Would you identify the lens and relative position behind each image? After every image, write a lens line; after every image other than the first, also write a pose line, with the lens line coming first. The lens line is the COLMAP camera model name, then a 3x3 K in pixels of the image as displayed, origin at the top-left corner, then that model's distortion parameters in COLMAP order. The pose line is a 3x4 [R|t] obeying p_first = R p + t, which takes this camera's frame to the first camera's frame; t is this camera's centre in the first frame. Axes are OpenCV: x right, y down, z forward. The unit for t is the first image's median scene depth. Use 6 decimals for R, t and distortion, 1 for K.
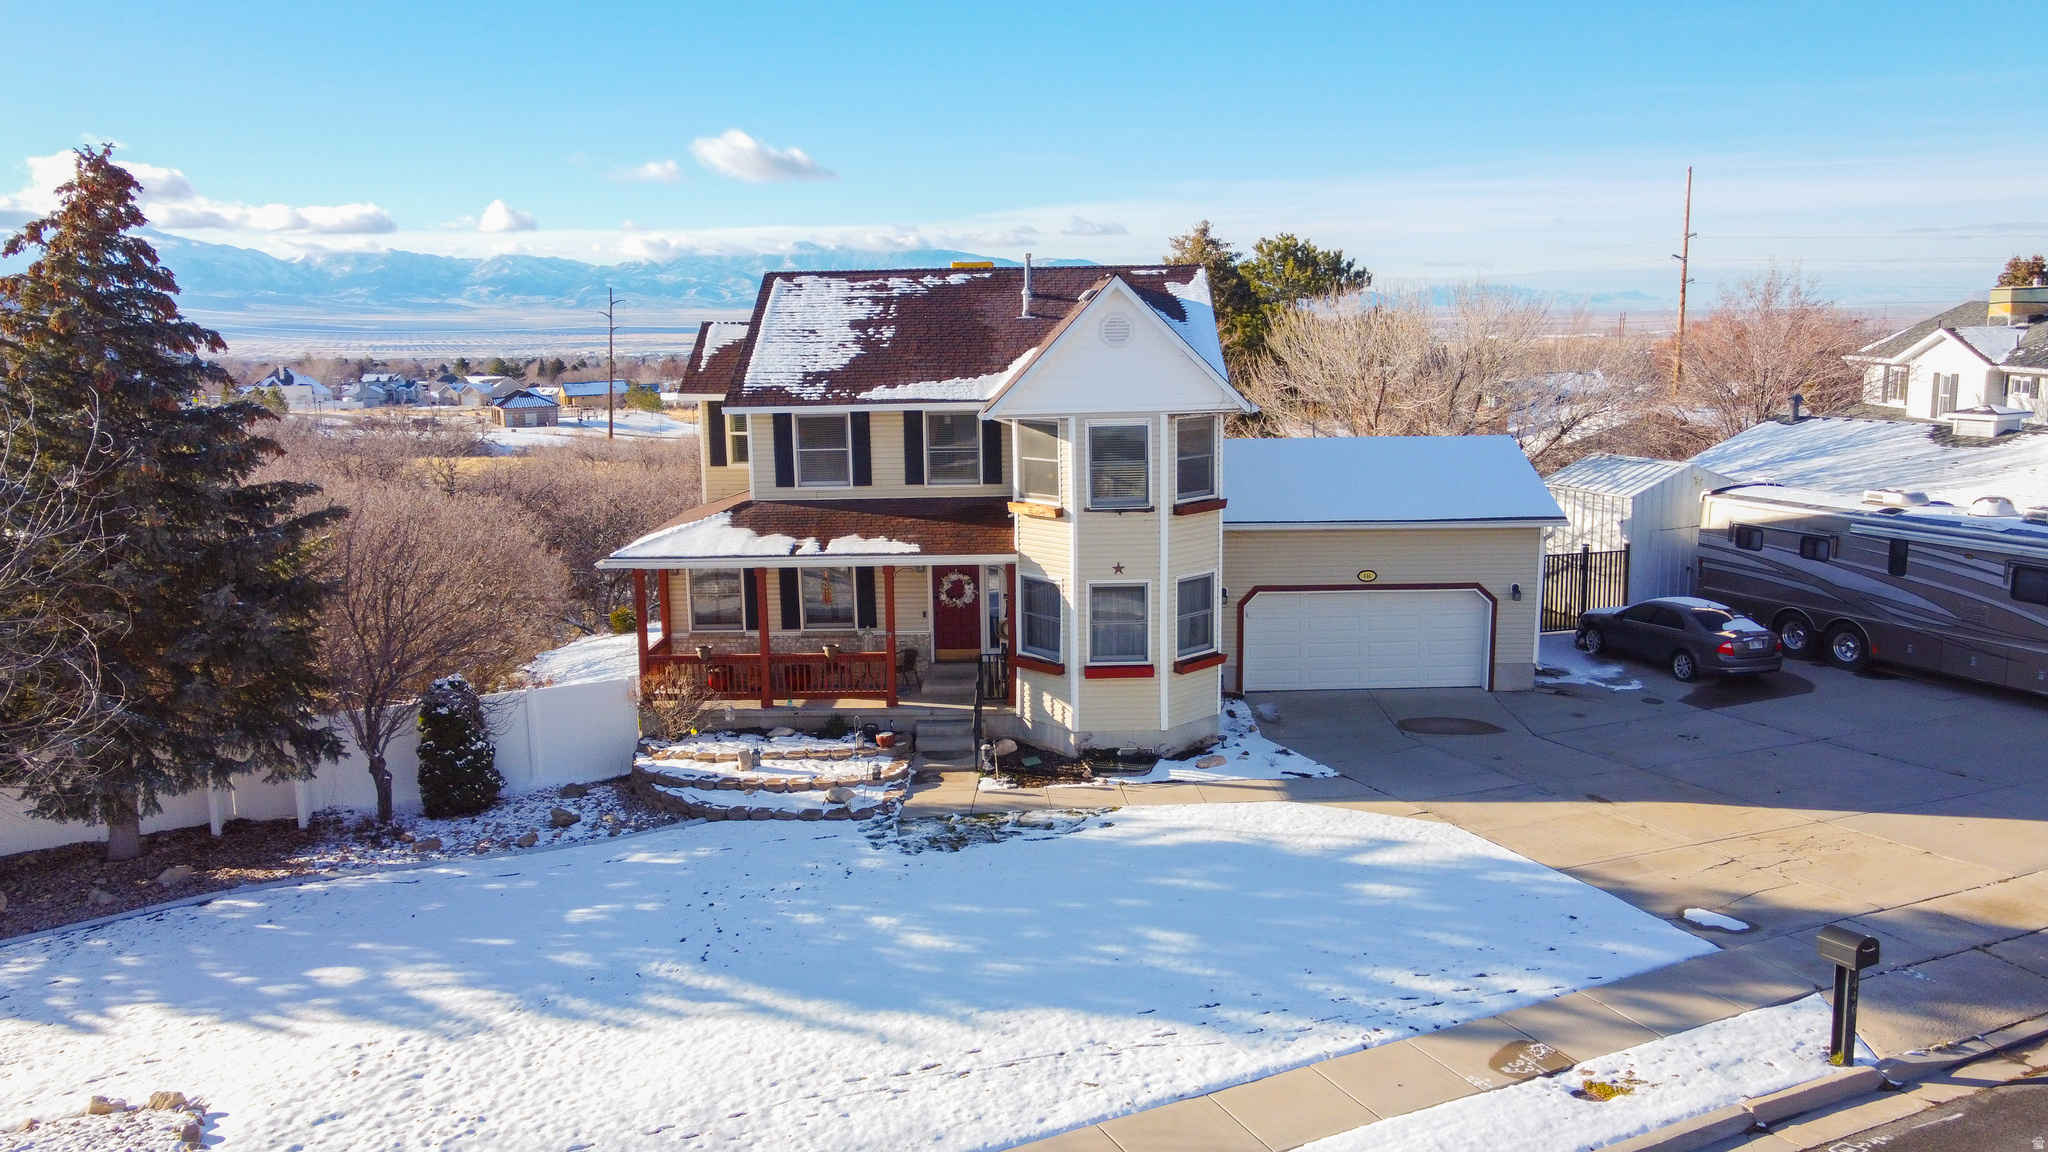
lens RADIAL K [[1598.0, 0, 1013.6], [0, 1598.0, 572.5], [0, 0, 1]] dist [0.002211, 0.039273]
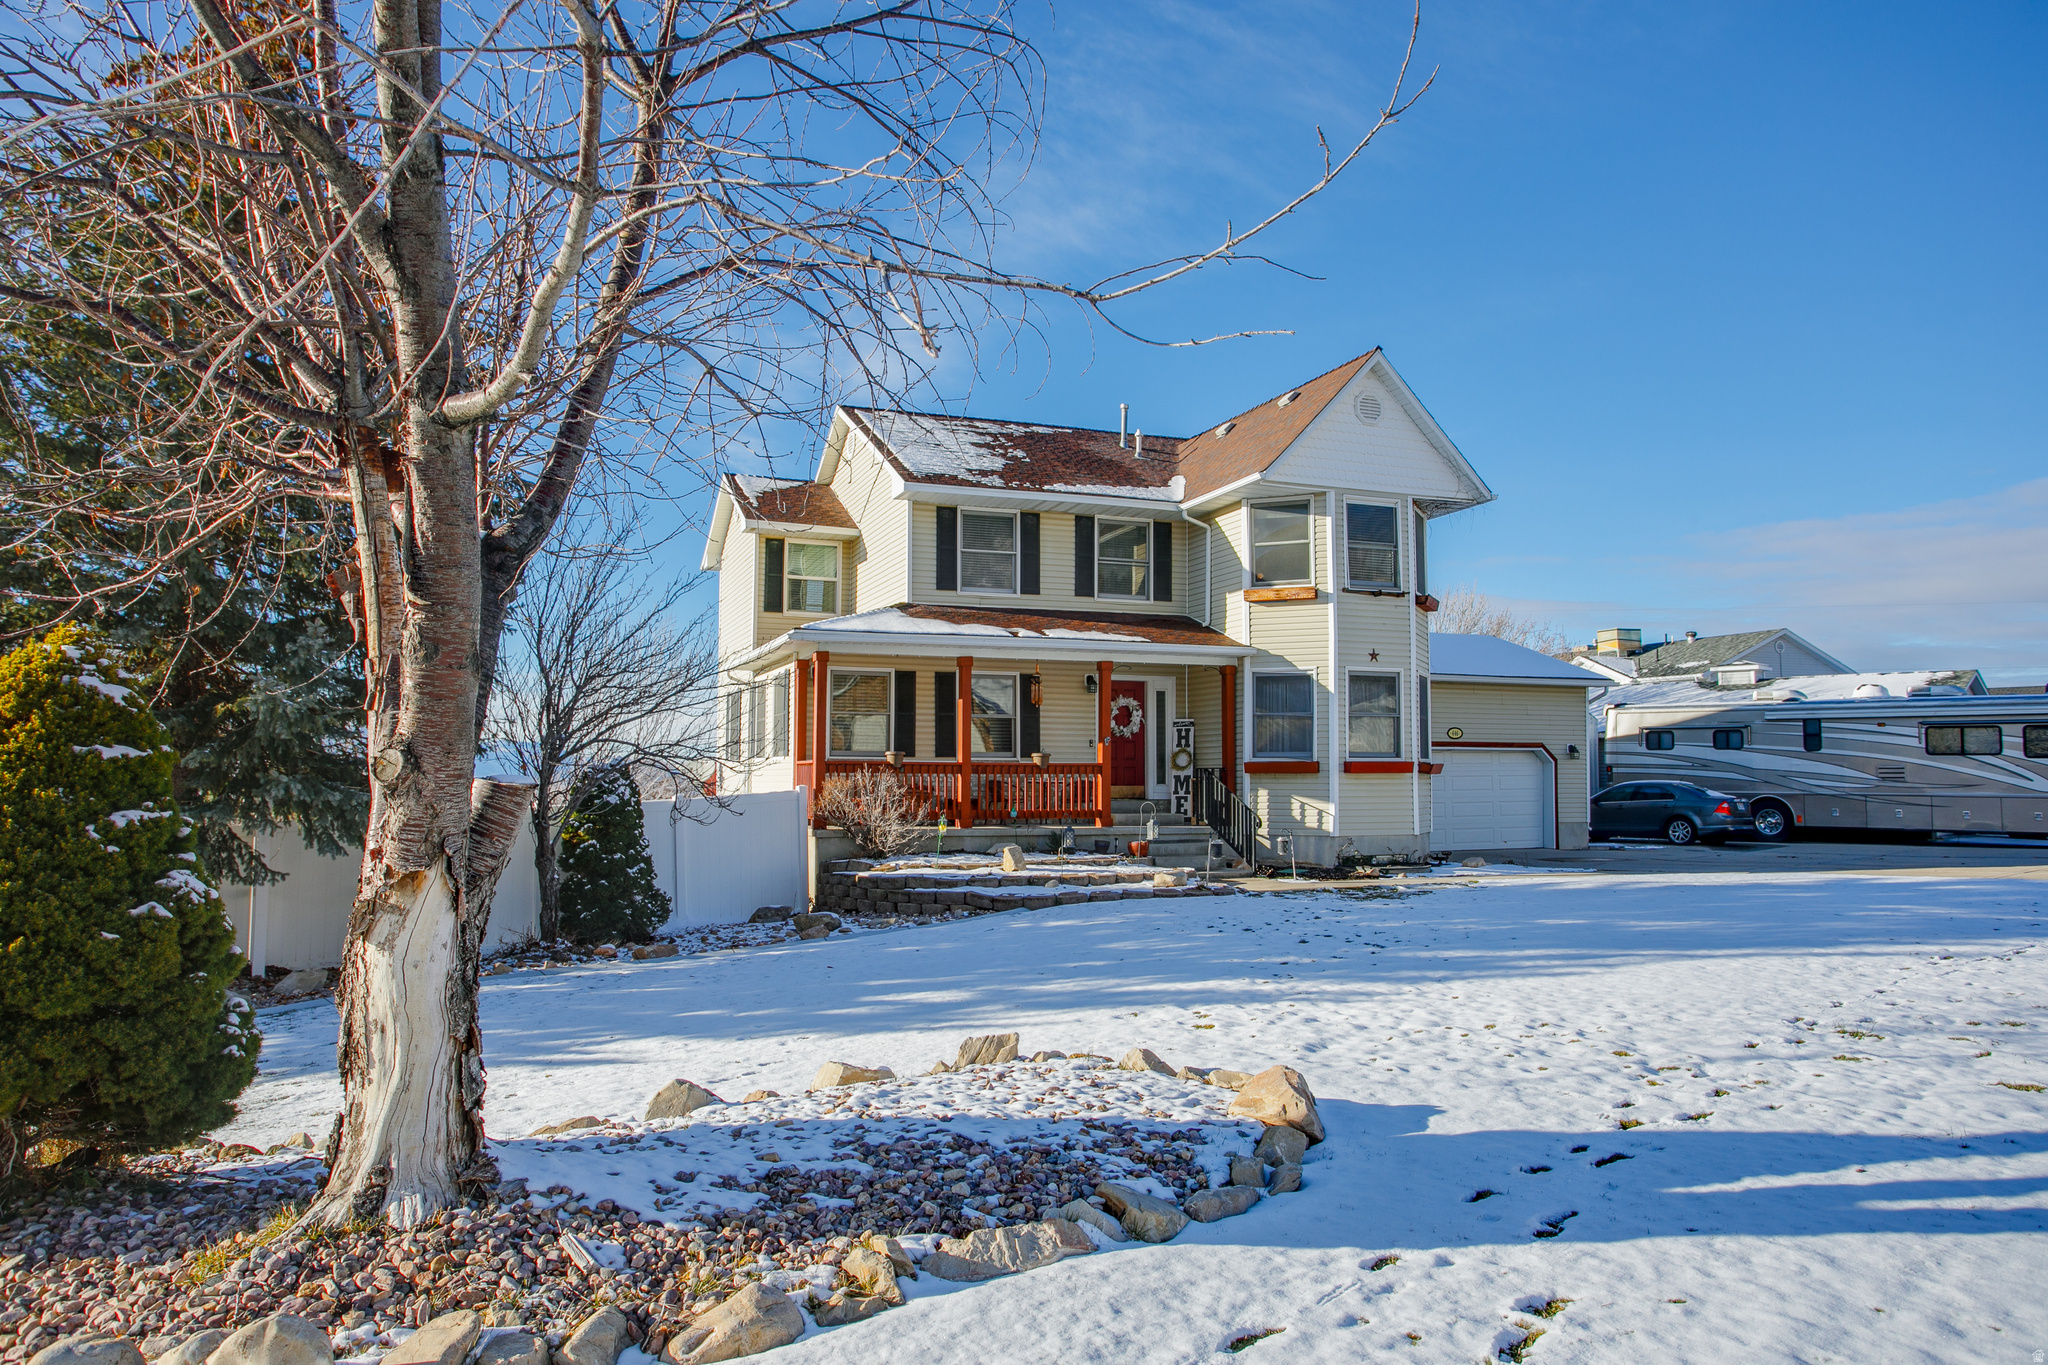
lens RADIAL K [[1400.2, 0, 1040.2], [0, 1400.2, 677.4], [0, 0, 1]] dist [-0.004550, -0.001250]
pose [[0.925901, 0.047457, 0.374774, -0.394249], [0.044505, 0.971466, -0.232968, 0.179585], [-0.375136, 0.232385, 0.897369, 0.318662]]
